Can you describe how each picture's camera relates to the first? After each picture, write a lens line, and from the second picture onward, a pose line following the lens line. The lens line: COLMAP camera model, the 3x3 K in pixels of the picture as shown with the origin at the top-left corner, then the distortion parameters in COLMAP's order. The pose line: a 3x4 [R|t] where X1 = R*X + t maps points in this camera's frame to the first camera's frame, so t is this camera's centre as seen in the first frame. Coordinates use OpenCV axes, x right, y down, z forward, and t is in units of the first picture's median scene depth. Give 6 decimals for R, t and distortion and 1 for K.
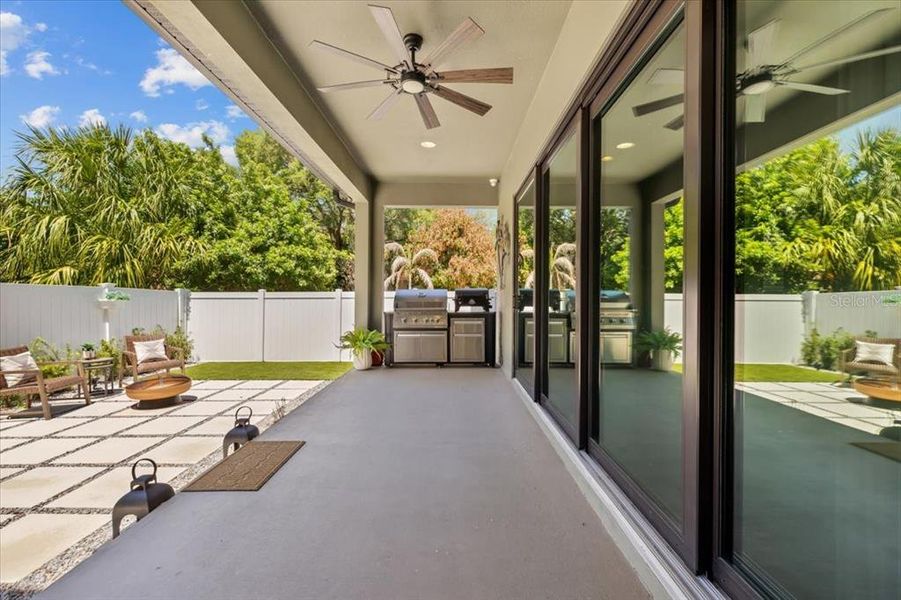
lens RADIAL K [[376.2, 0, 456.4], [0, 376.2, 295.7], [0, 0, 1]] dist [0.012771, -0.000664]
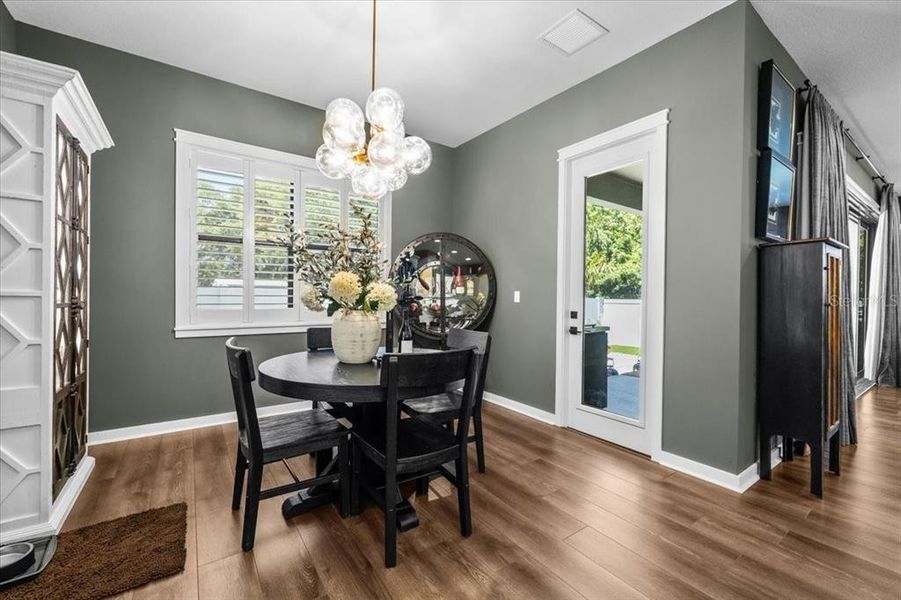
lens RADIAL K [[376.2, 0, 449.7], [0, 376.2, 300.6], [0, 0, 1]] dist [0.012771, -0.000664]
pose [[0.572039, 0.010347, -0.820161, 0.199818], [-0.008991, 0.999939, 0.006344, -0.007422], [0.820177, 0.003746, 0.572098, -0.394359]]
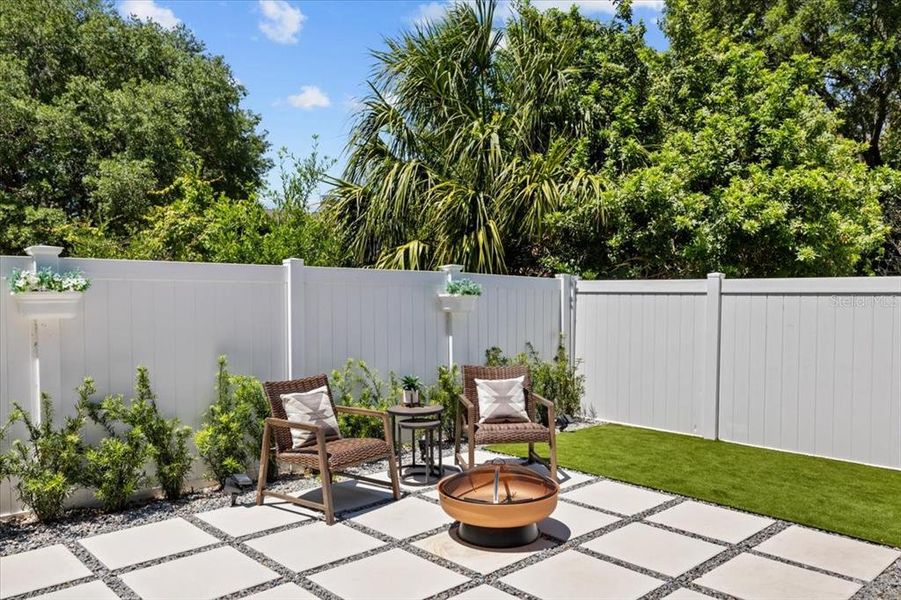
lens RADIAL K [[646.7, 0, 452.5], [0, 646.7, 292.9], [0, 0, 1]] dist [-0.033680, 0.004707]
pose [[0.654323, -0.001765, -0.756213, -0.157831], [0.006832, 0.999970, 0.003578, 0.003564], [0.756184, -0.007508, 0.654316, 0.297419]]
